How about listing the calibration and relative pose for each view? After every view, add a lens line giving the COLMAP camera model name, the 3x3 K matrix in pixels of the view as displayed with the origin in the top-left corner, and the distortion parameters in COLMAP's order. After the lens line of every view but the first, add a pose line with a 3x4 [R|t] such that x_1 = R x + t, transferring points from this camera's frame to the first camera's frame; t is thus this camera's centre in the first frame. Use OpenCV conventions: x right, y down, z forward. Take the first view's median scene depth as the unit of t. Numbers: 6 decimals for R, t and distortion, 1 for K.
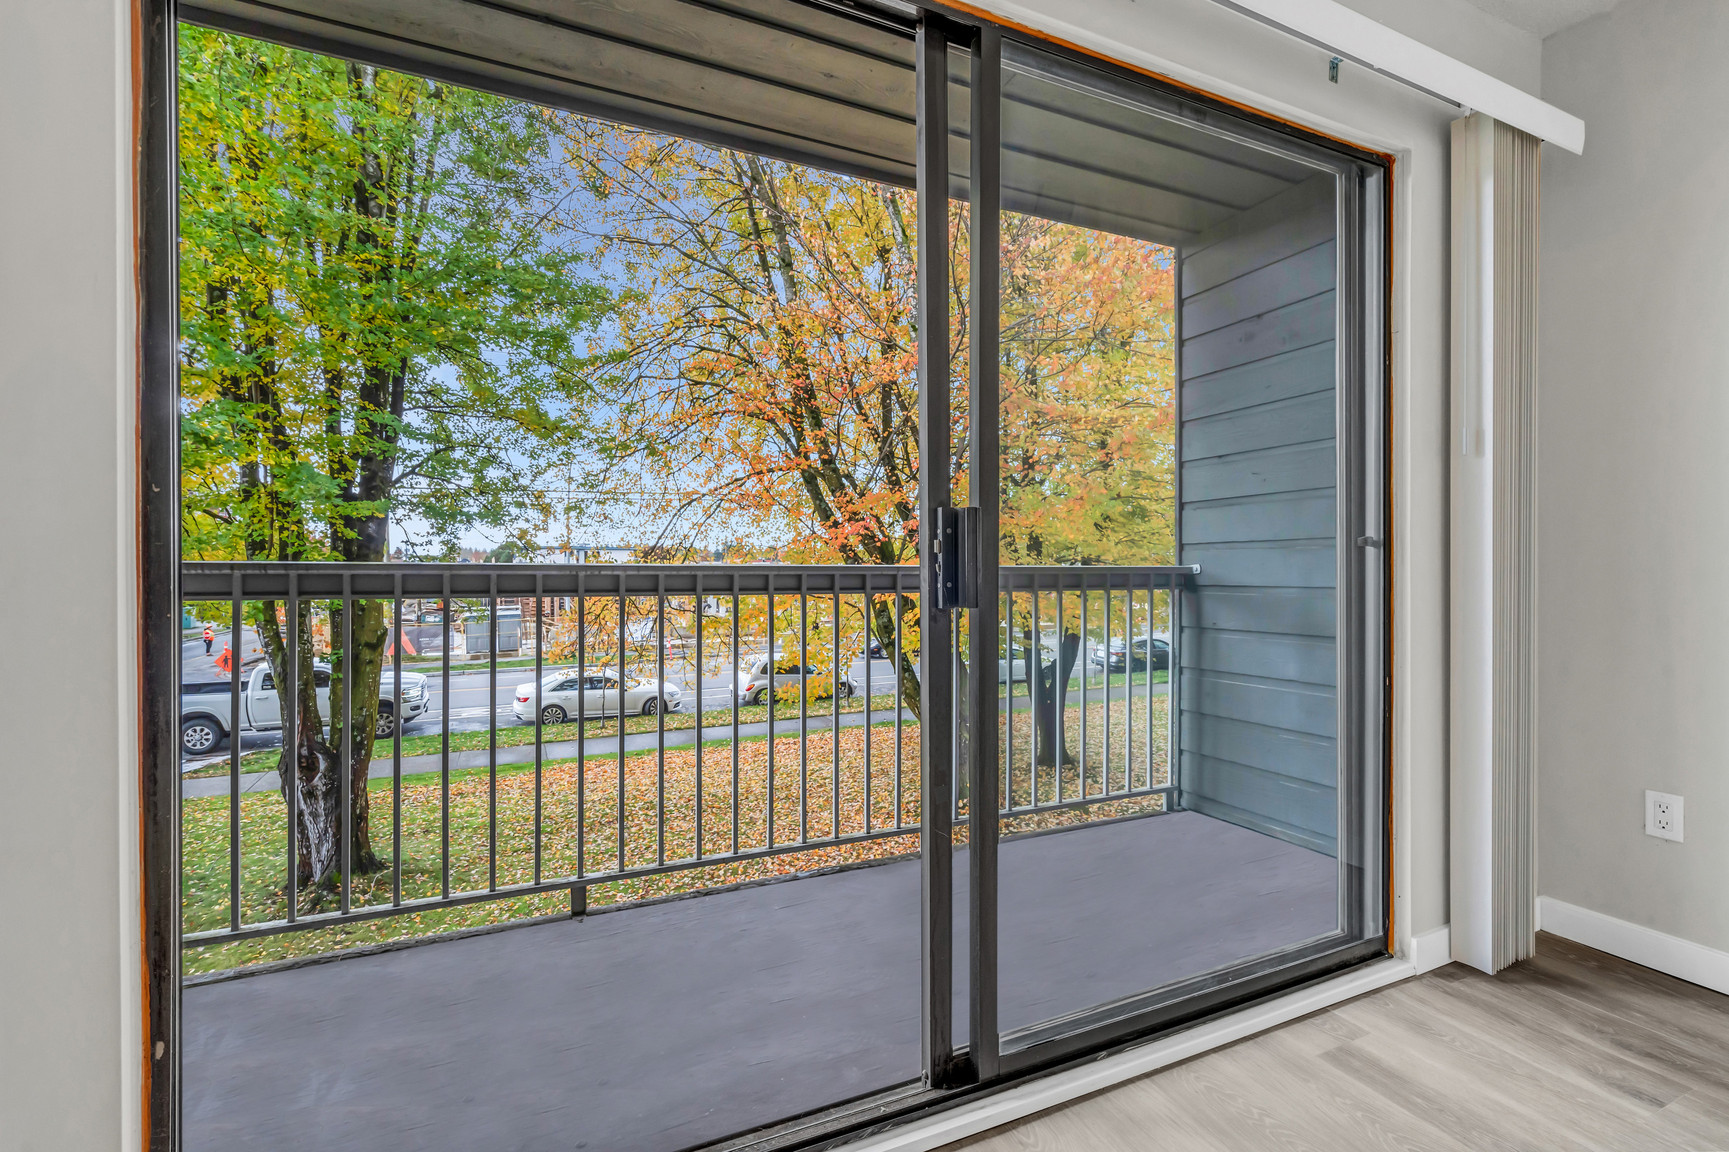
lens RADIAL K [[792.5, 0, 869.4], [0, 792.5, 572.6], [0, 0, 1]] dist [-0.000399, -0.000244]
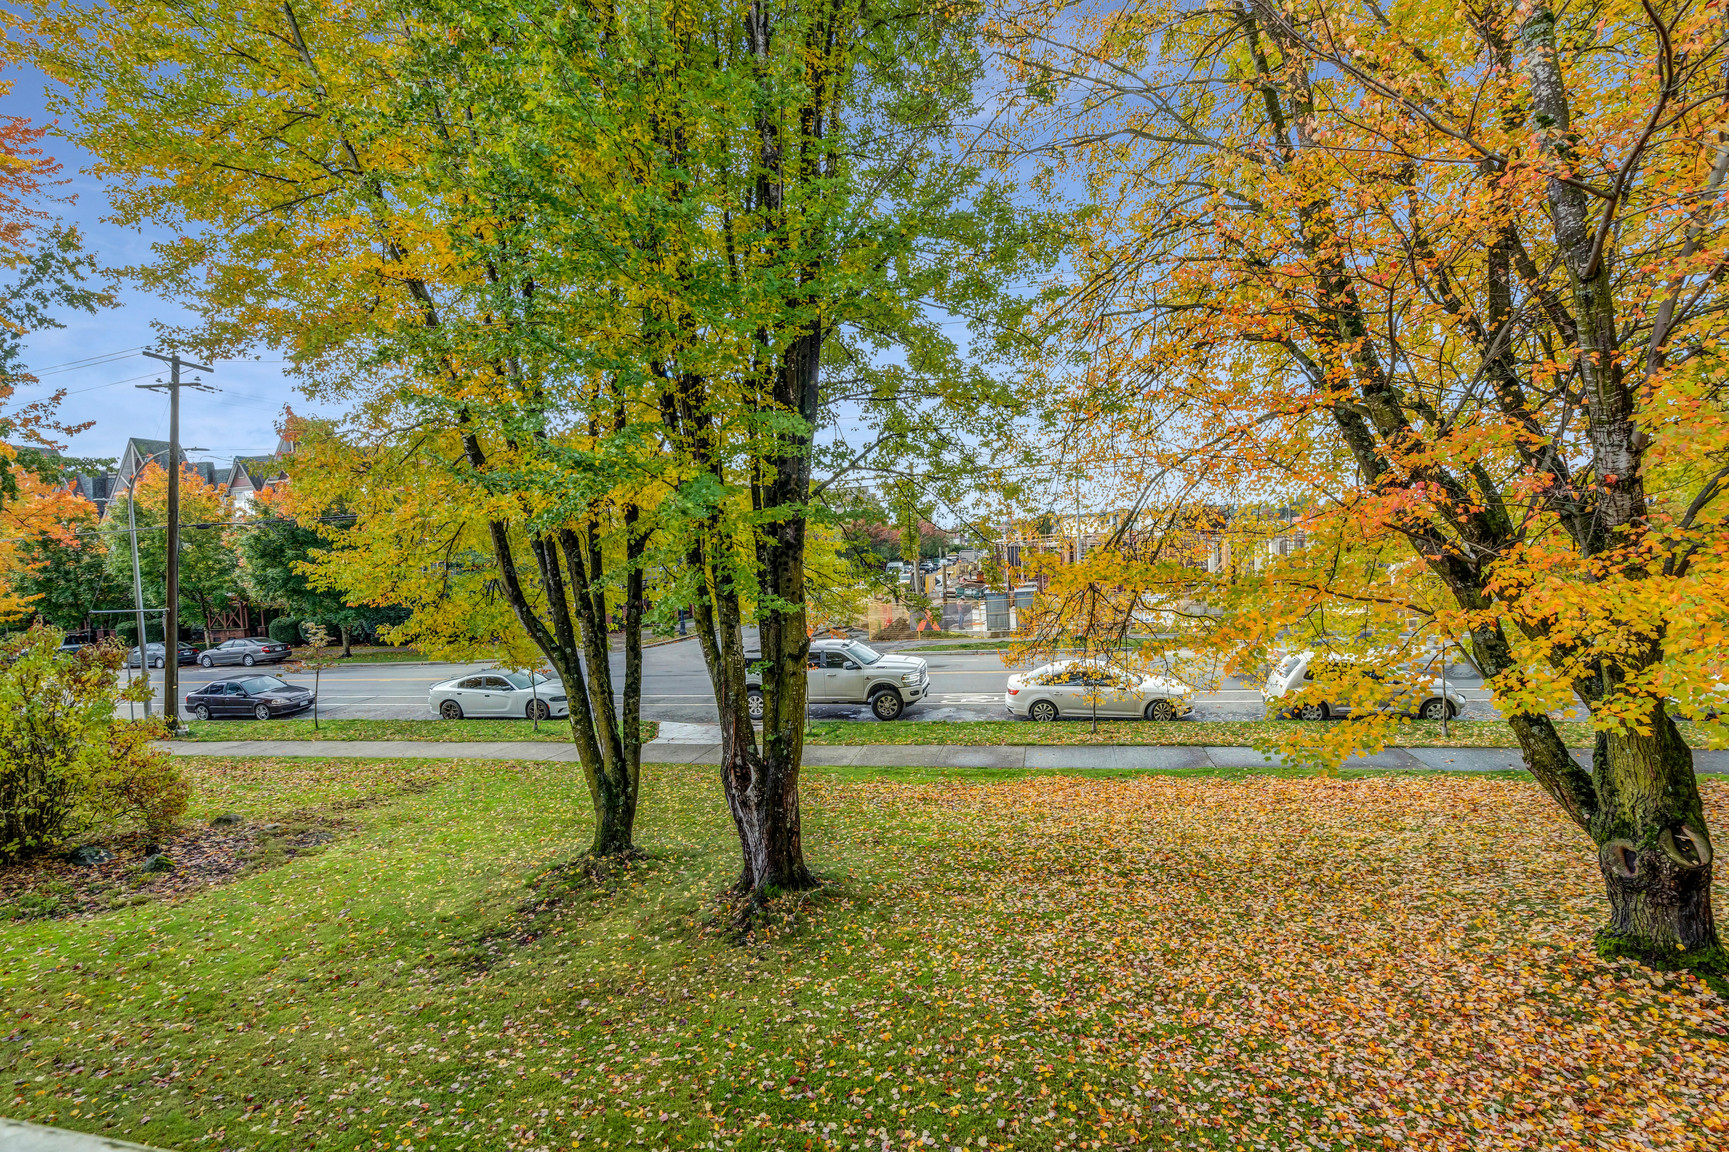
lens RADIAL K [[810.9, 0, 855.1], [0, 810.9, 585.7], [0, 0, 1]] dist [0.000156, 0.000145]
pose [[0.773222, 0.001170, -0.634135, 0.037392], [0.039506, 0.997967, 0.050012, -0.028697], [0.632904, -0.063723, 0.771603, 0.210227]]
